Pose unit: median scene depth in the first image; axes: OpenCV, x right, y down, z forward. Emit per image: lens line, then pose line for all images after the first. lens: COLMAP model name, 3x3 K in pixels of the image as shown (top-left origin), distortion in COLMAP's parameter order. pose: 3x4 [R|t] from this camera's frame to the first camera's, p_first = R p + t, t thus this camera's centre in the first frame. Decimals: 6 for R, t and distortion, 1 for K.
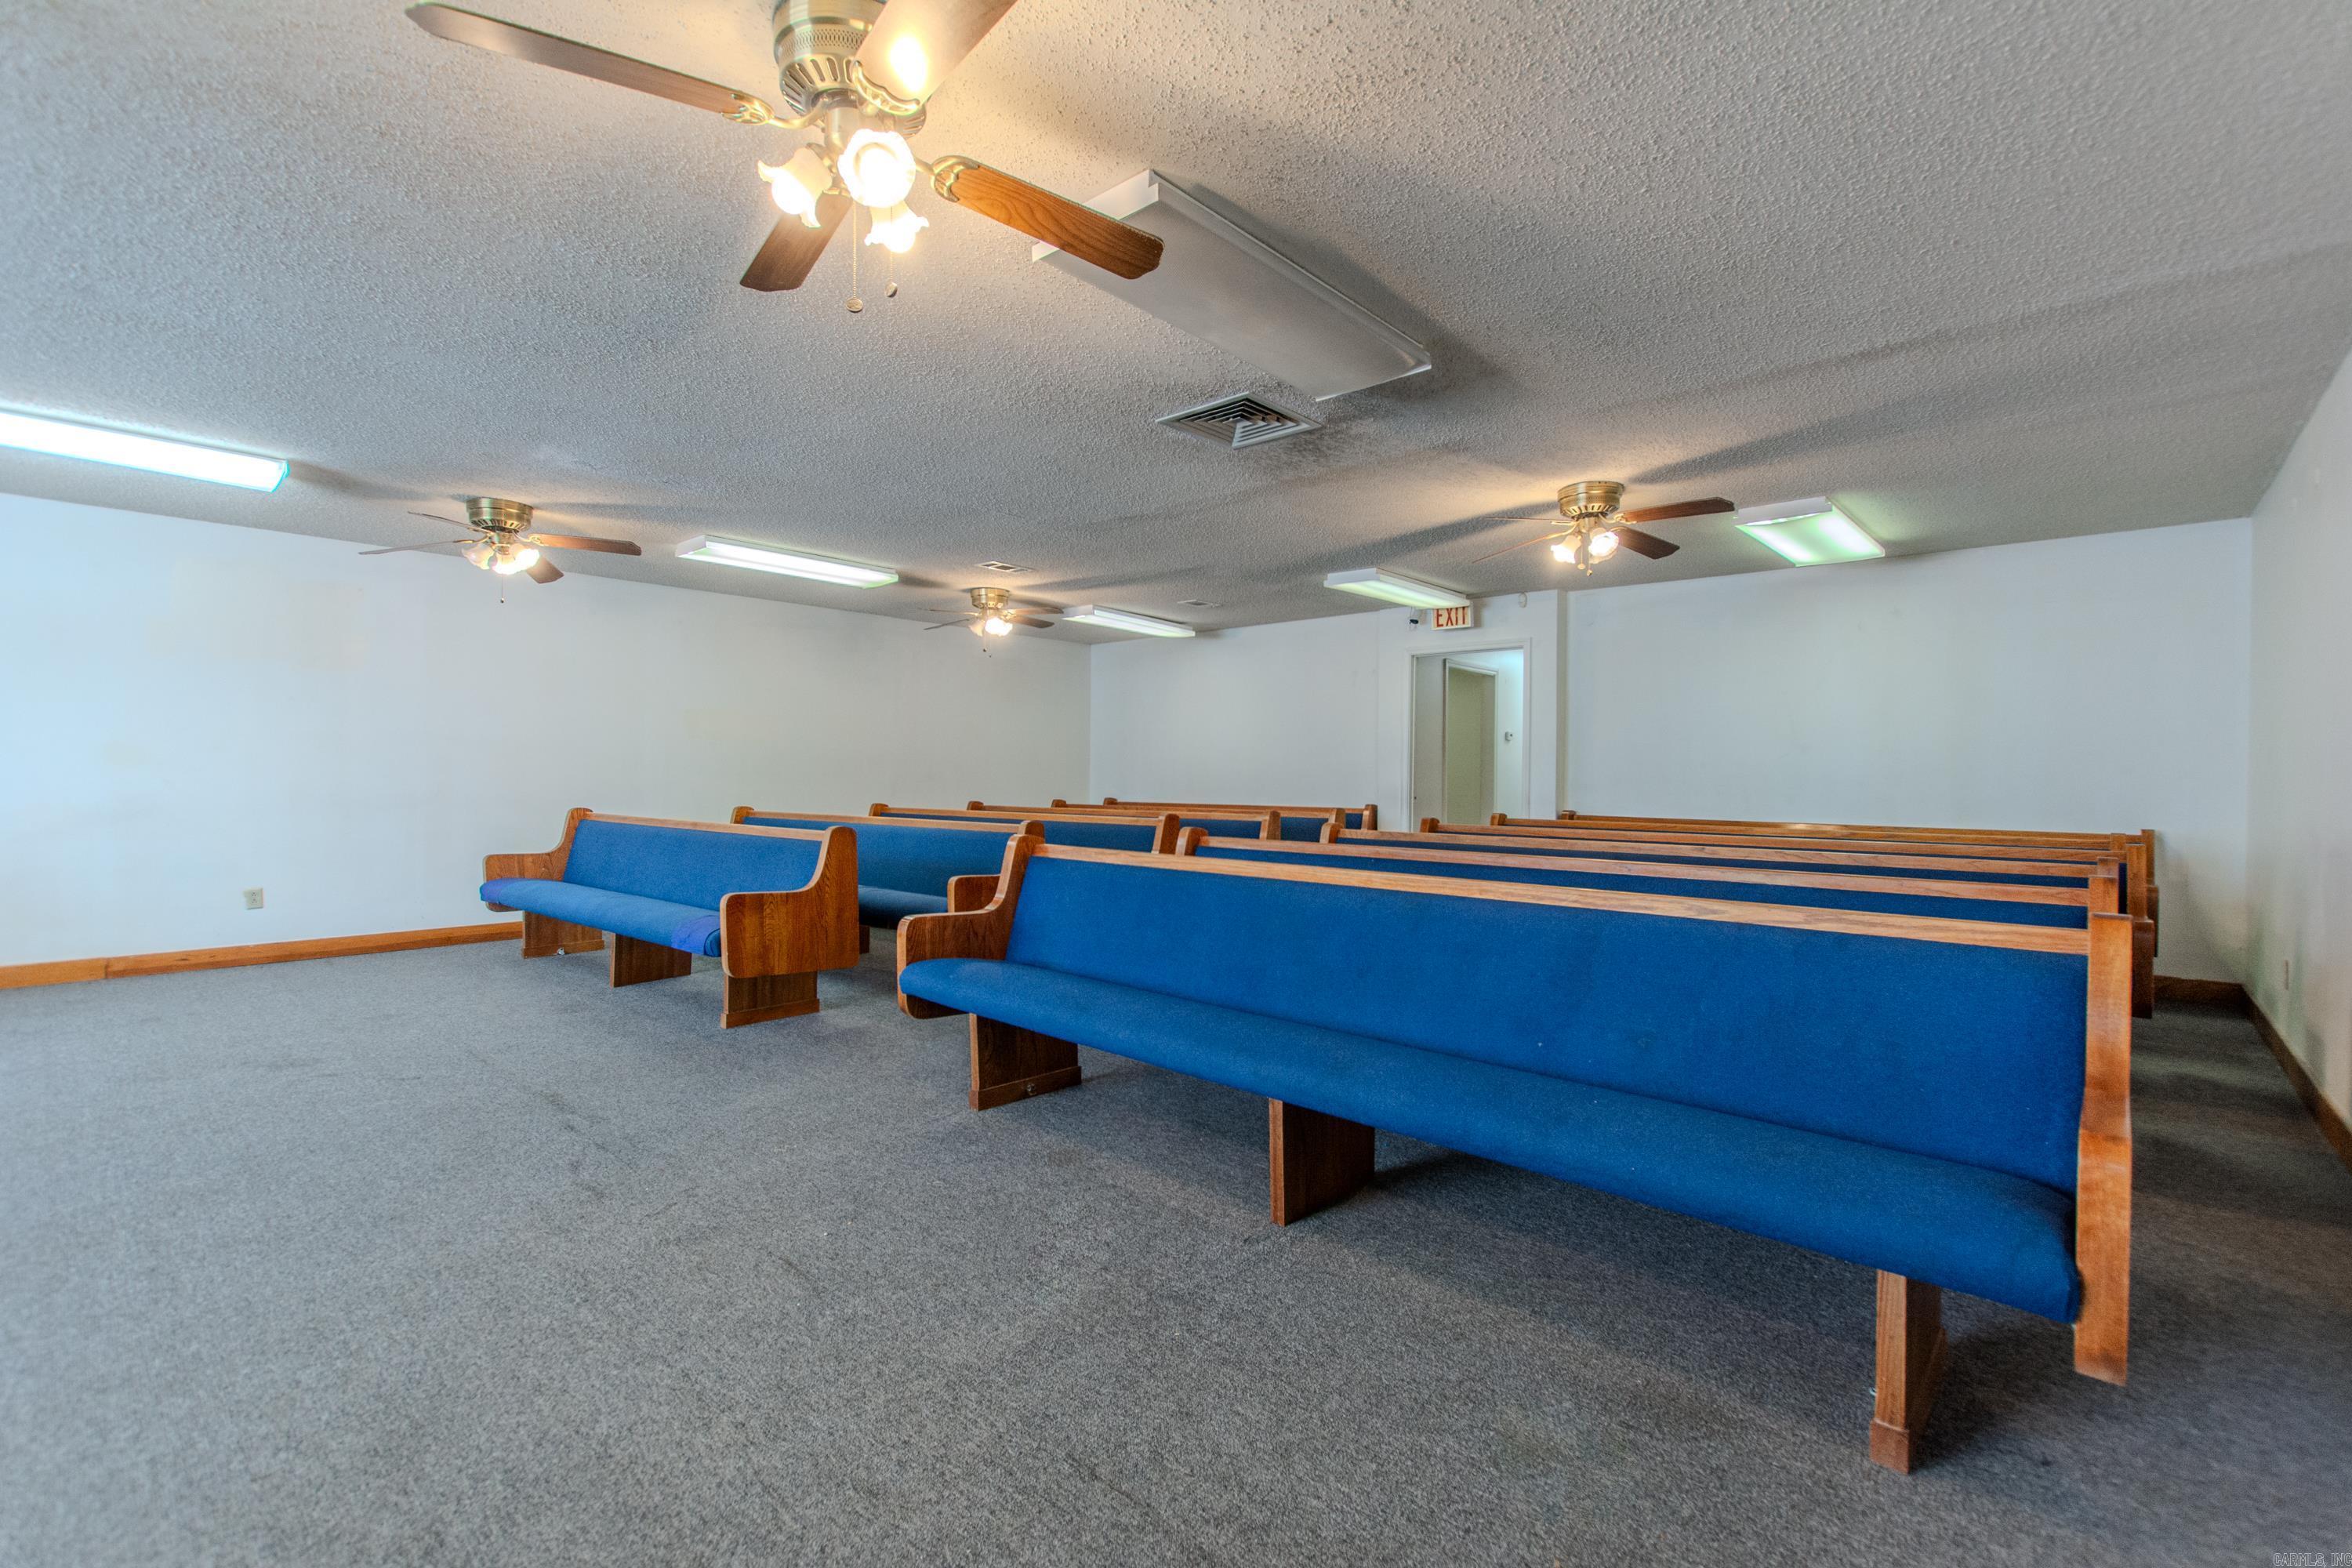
lens RADIAL K [[1021.2, 0, 1187.1], [0, 1021.2, 781.5], [0, 0, 1]] dist [0.010931, -0.006736]
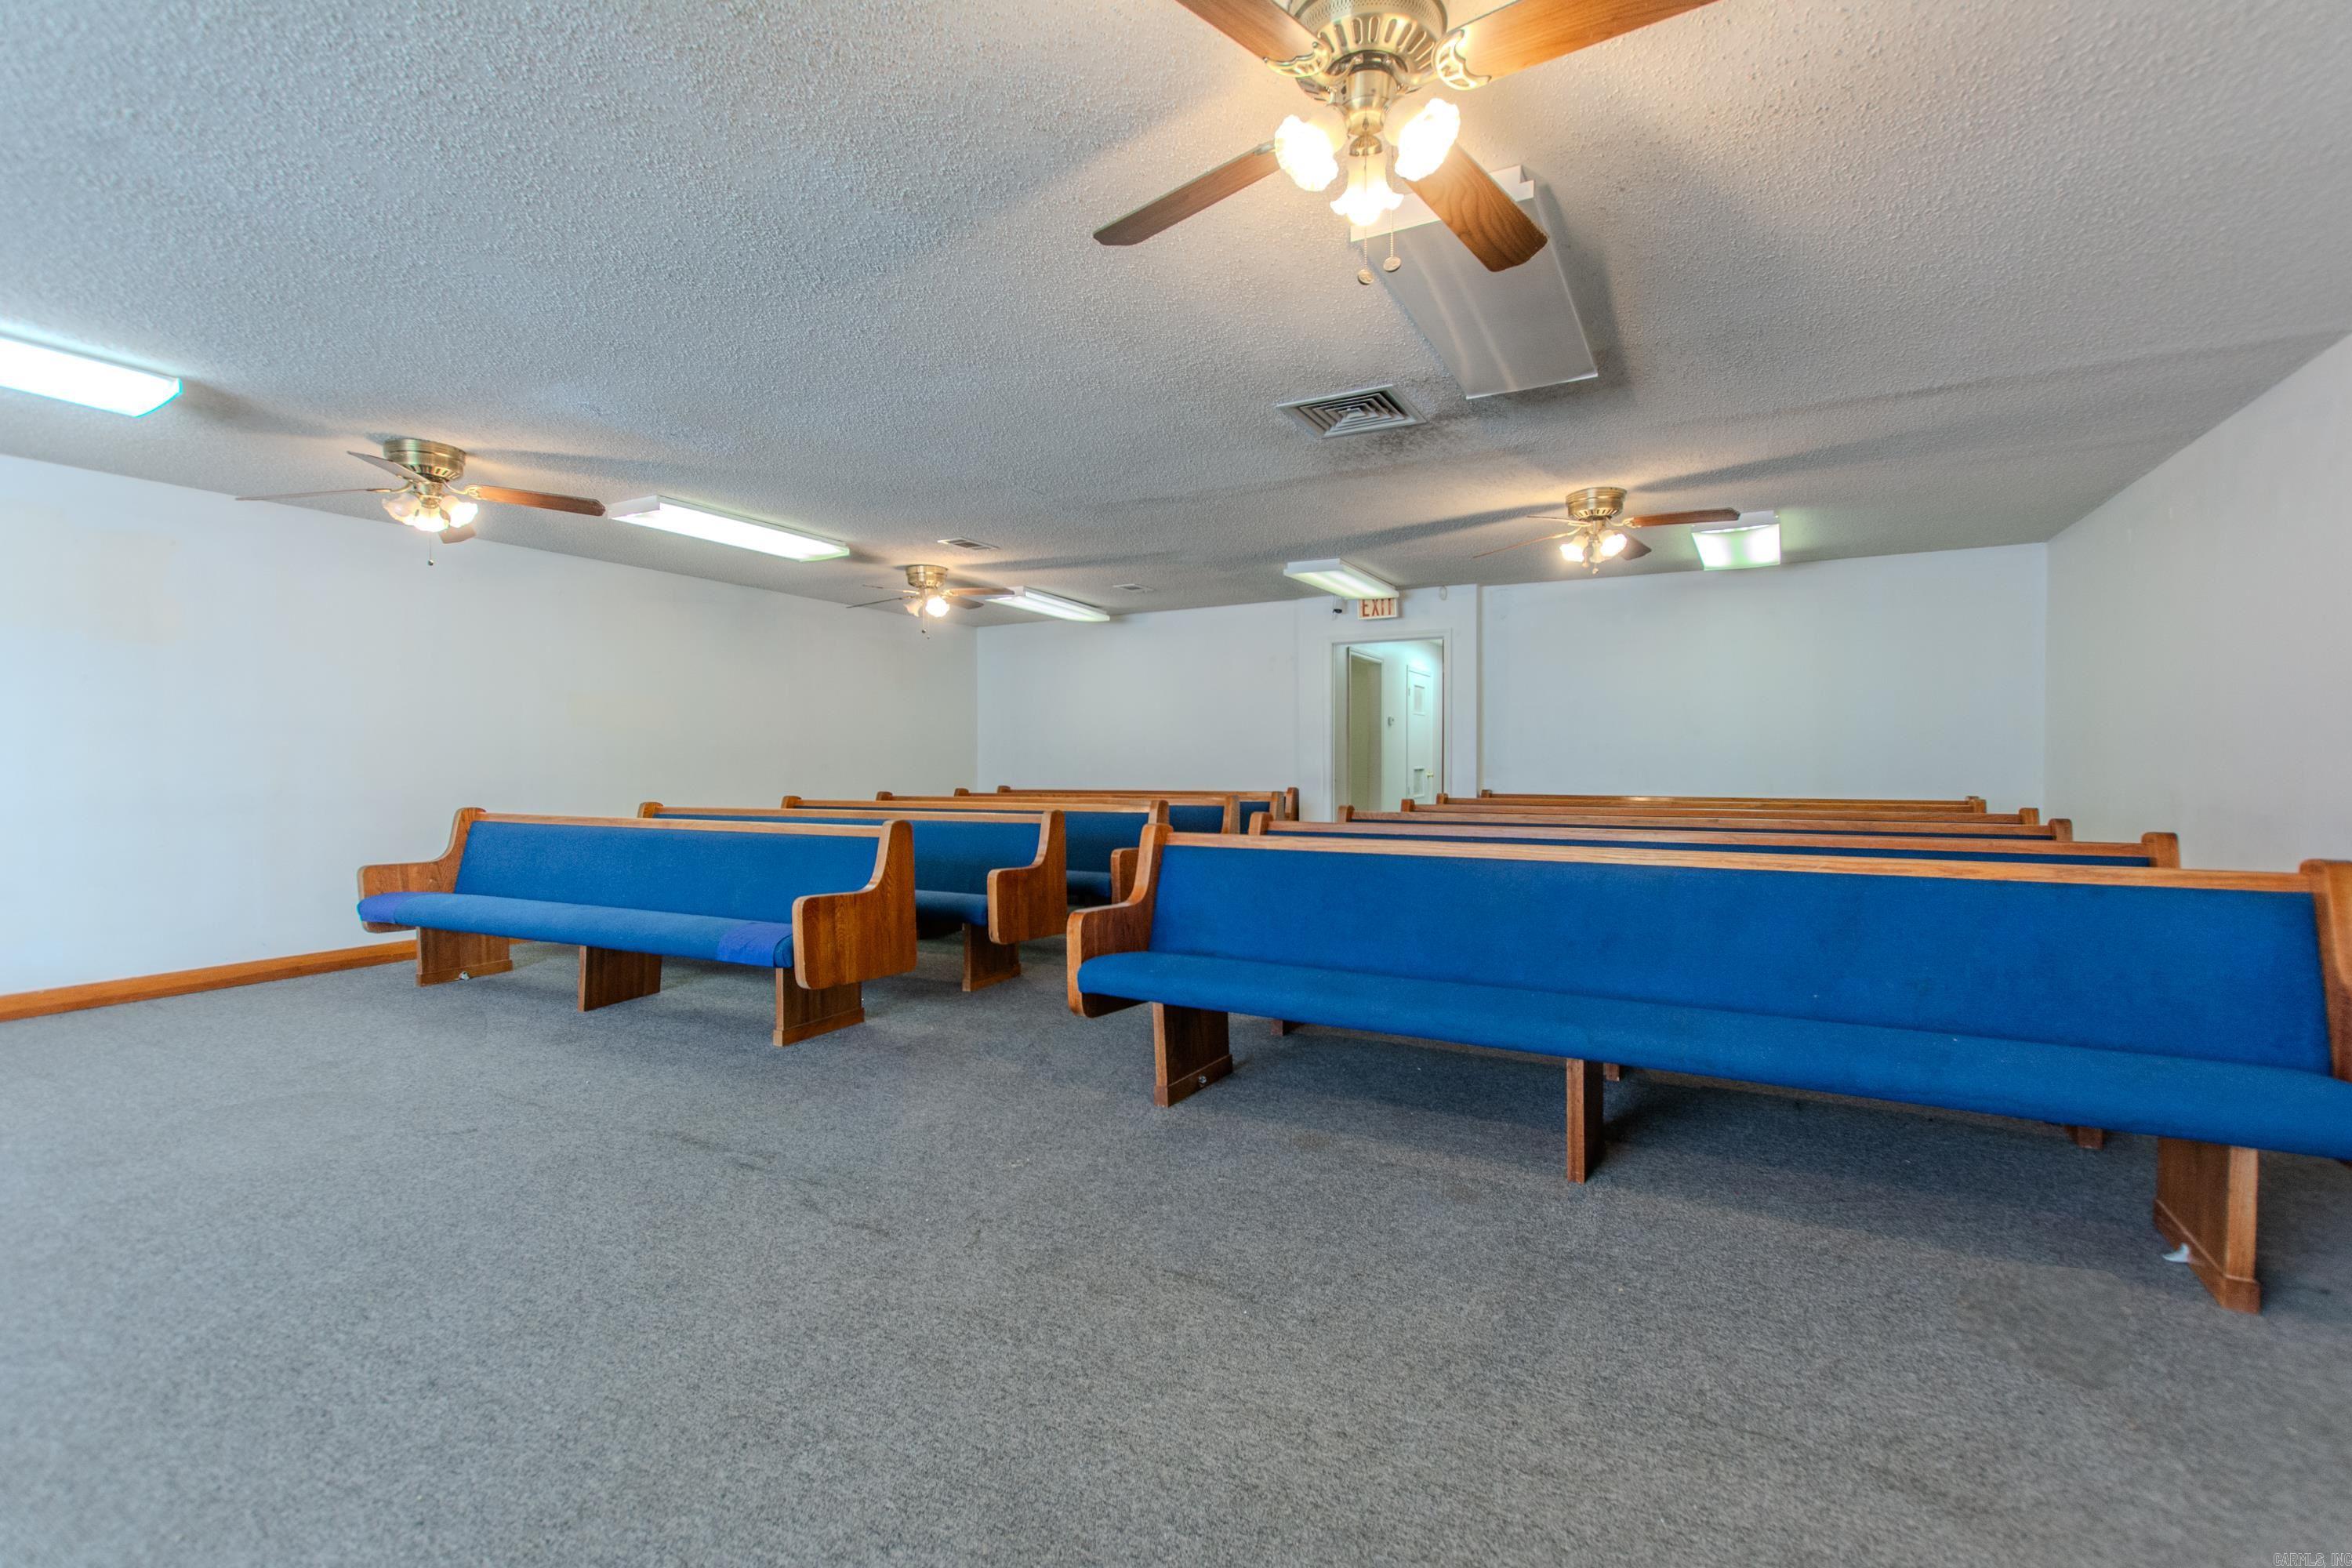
lens RADIAL K [[1021.2, 0, 1187.1], [0, 1021.2, 781.5], [0, 0, 1]] dist [0.010931, -0.006736]
pose [[0.972260, -0.016512, 0.233320, -0.291985], [0.013185, 0.999788, 0.015813, -0.002329], [-0.233532, -0.012298, 0.972271, 0.036880]]
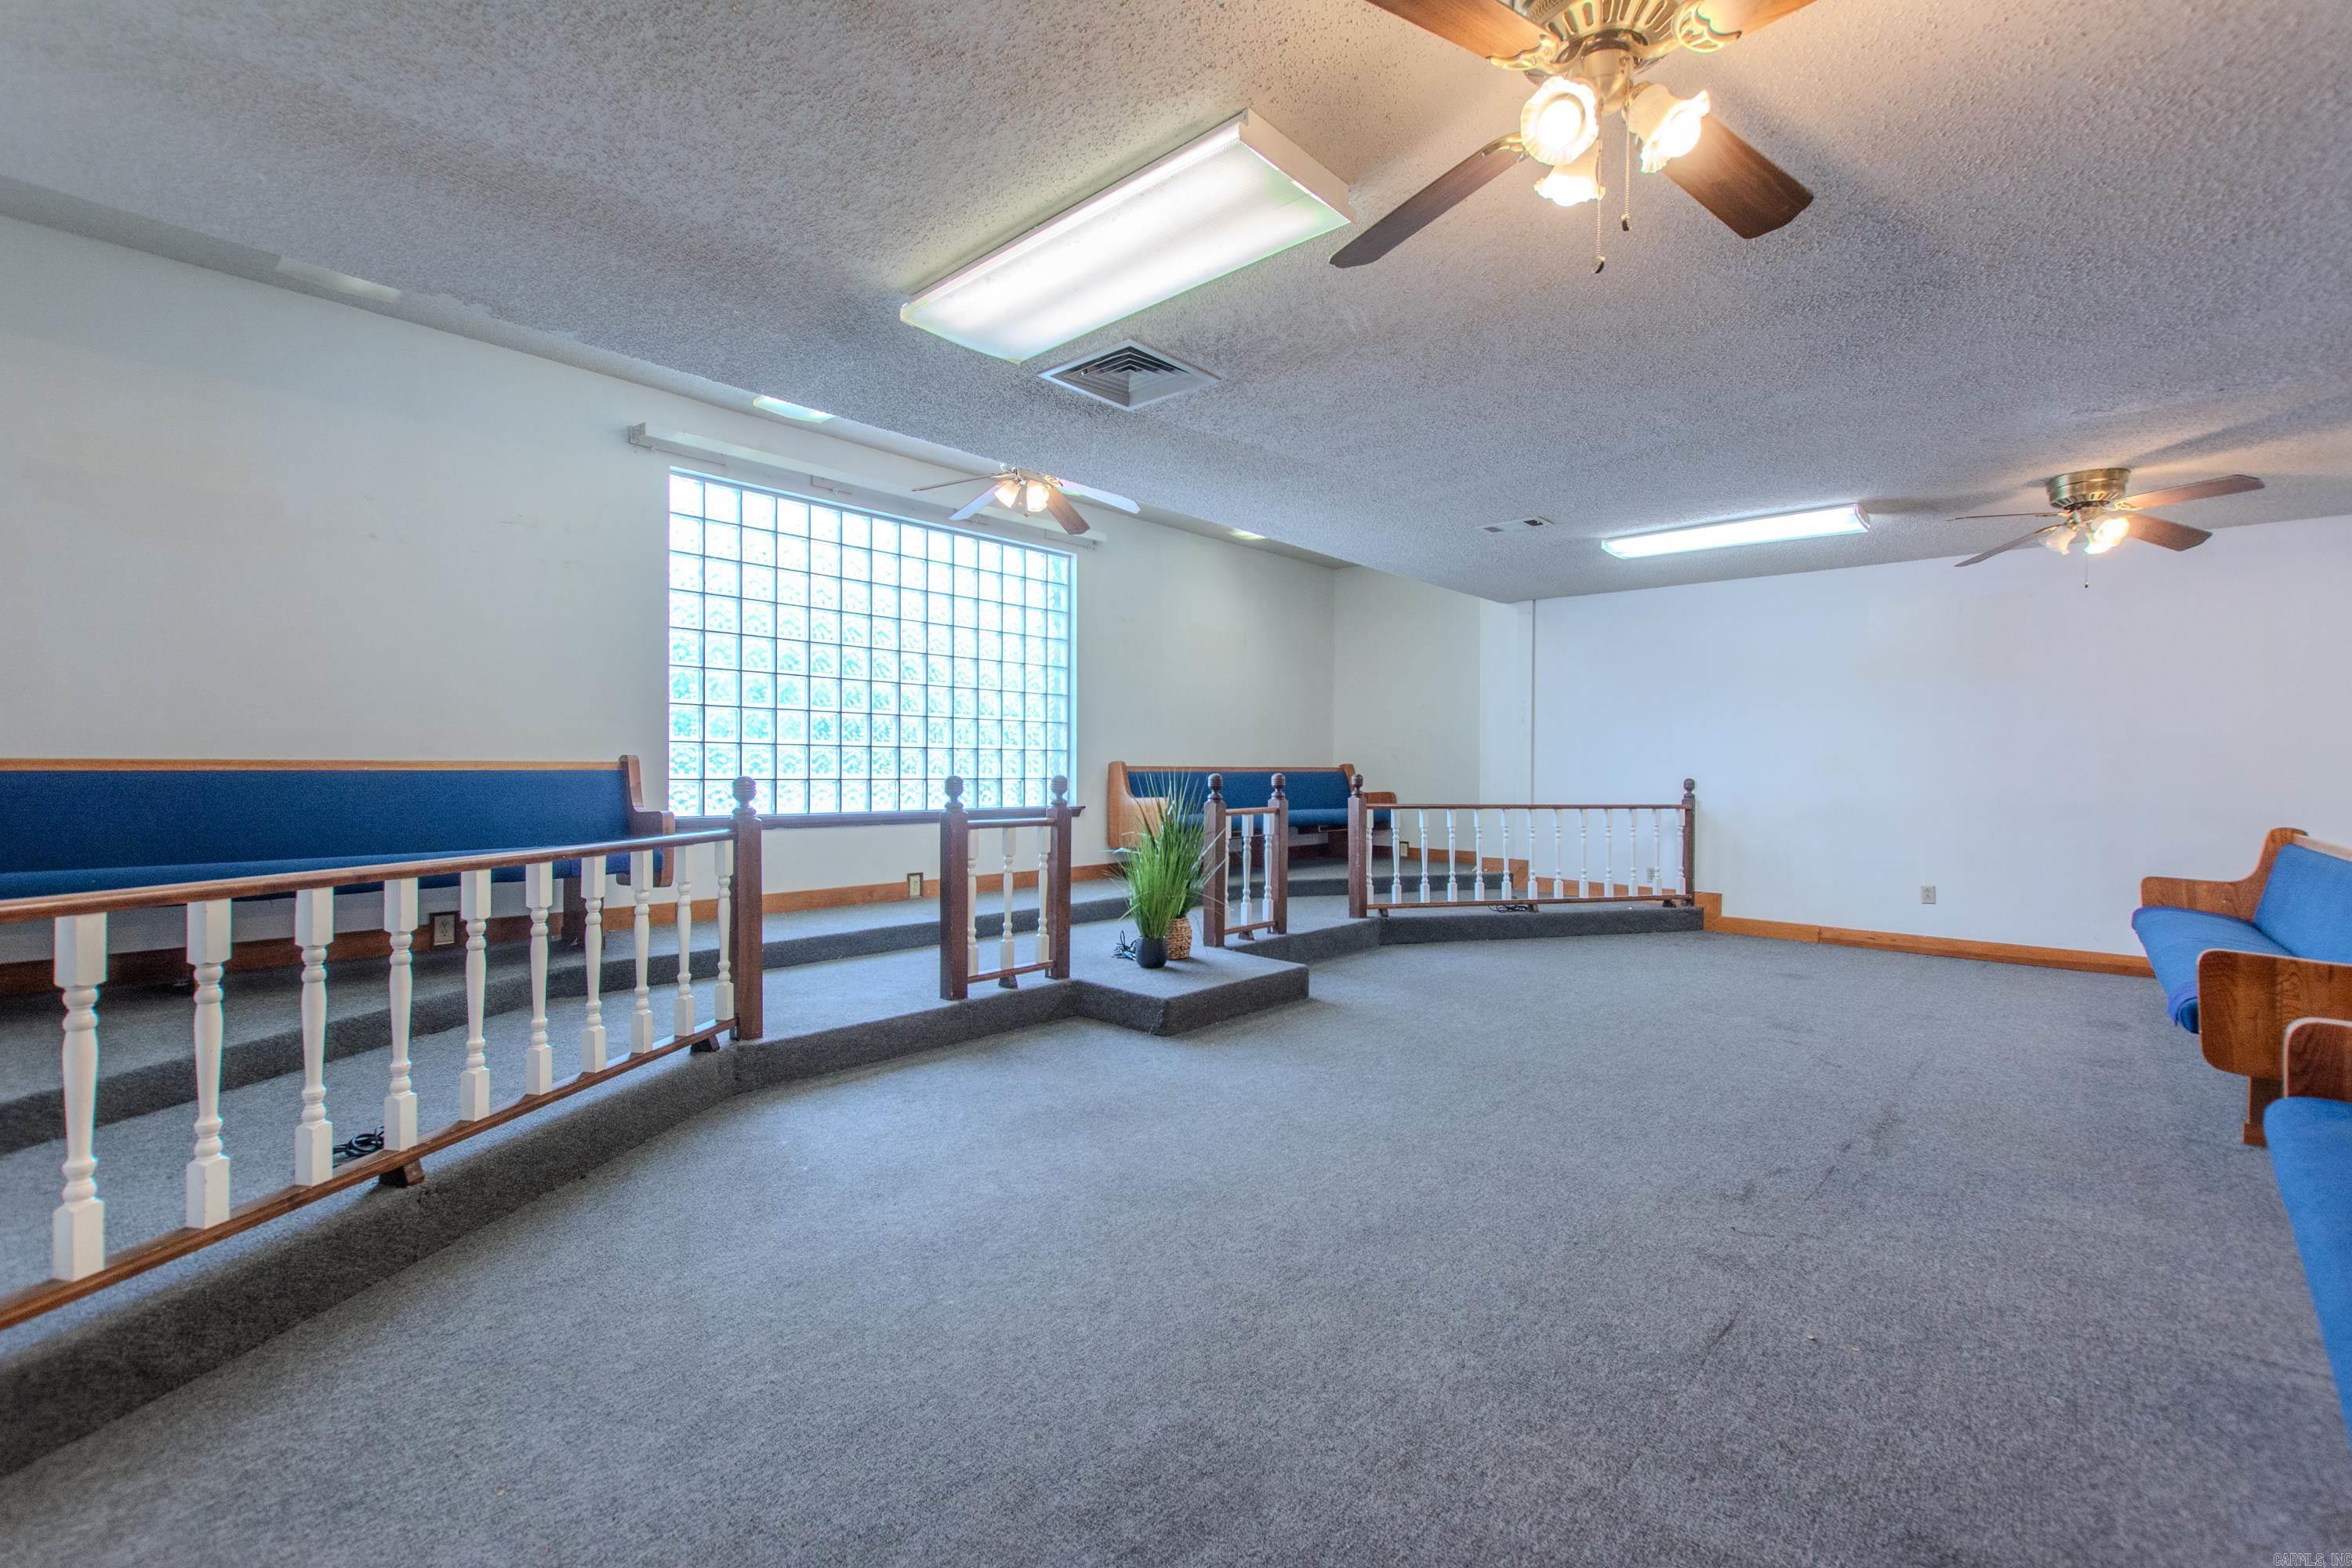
lens RADIAL K [[1021.2, 0, 1187.1], [0, 1021.2, 781.5], [0, 0, 1]] dist [0.010931, -0.006736]
pose [[-0.007292, 0.003940, -0.999966, 0.243693], [-0.015112, 0.999878, 0.004050, 0.000690], [0.999859, 0.015141, -0.007231, 0.259575]]
